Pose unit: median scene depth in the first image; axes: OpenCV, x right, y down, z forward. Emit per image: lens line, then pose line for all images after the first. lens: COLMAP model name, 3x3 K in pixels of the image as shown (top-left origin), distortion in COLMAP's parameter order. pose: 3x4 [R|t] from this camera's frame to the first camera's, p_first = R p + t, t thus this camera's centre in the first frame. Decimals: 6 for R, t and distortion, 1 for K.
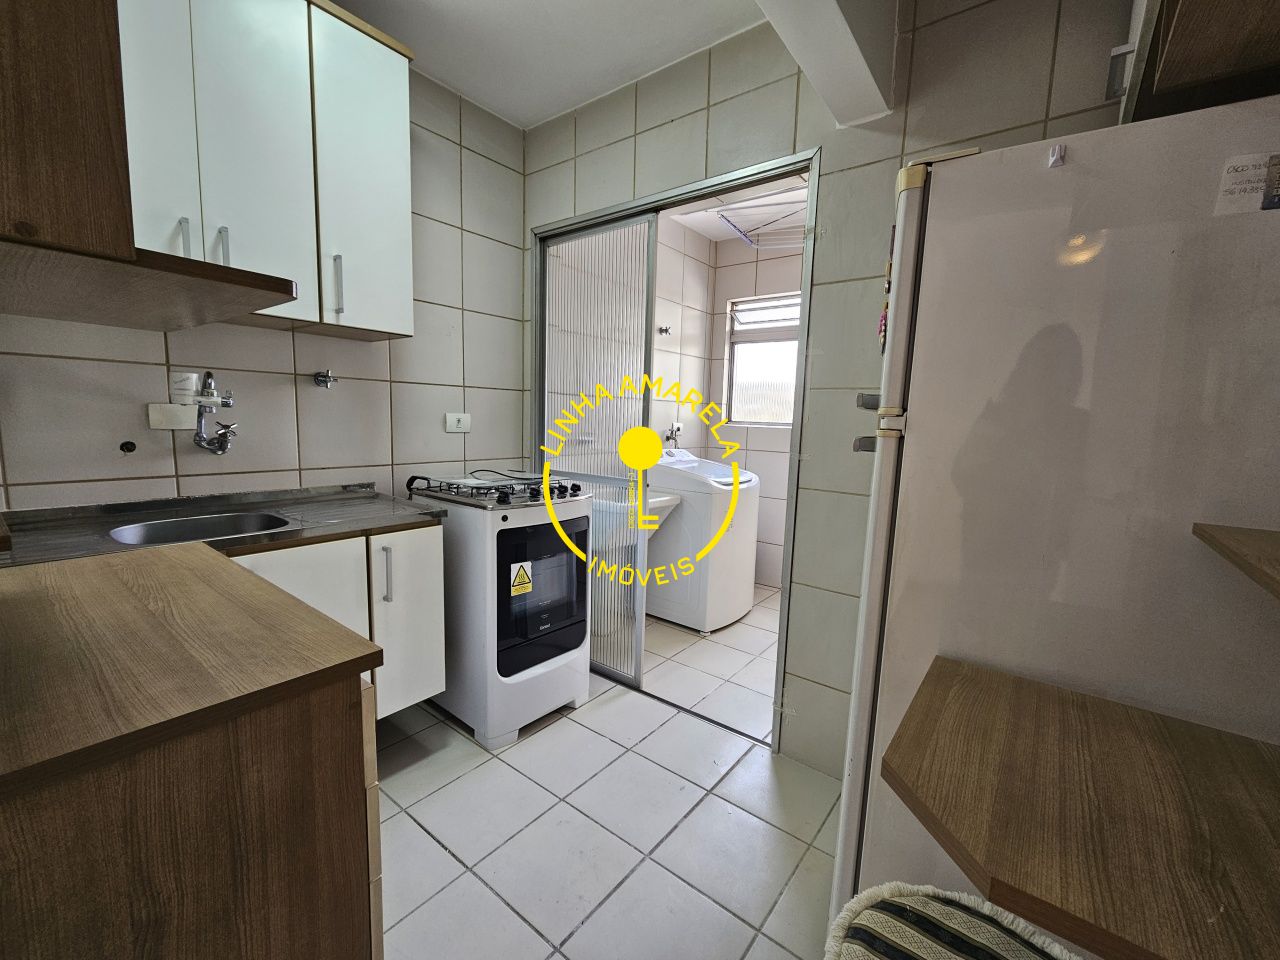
lens RADIAL K [[523.4, 0, 640.9], [0, 523.4, 478.1], [0, 0, 1]] dist [-0.000239, -0.000236]
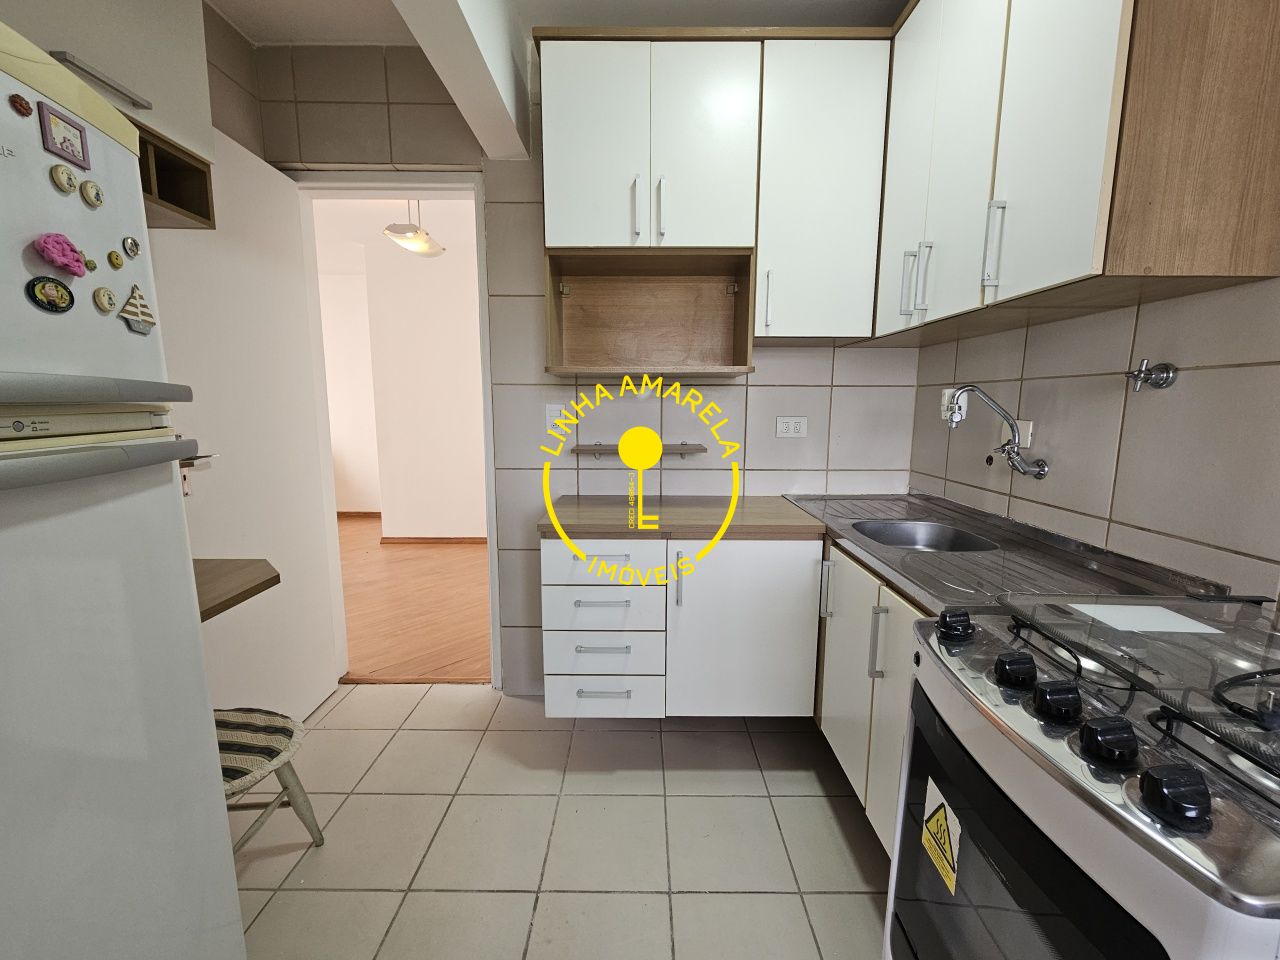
lens RADIAL K [[523.4, 0, 641.4], [0, 523.4, 478.4], [0, 0, 1]] dist [-0.000239, -0.000236]
pose [[-0.794173, 0.051339, -0.605520, 0.078363], [-0.107917, 0.968673, 0.223668, -0.068148], [0.598033, 0.242977, -0.763753, 0.512920]]
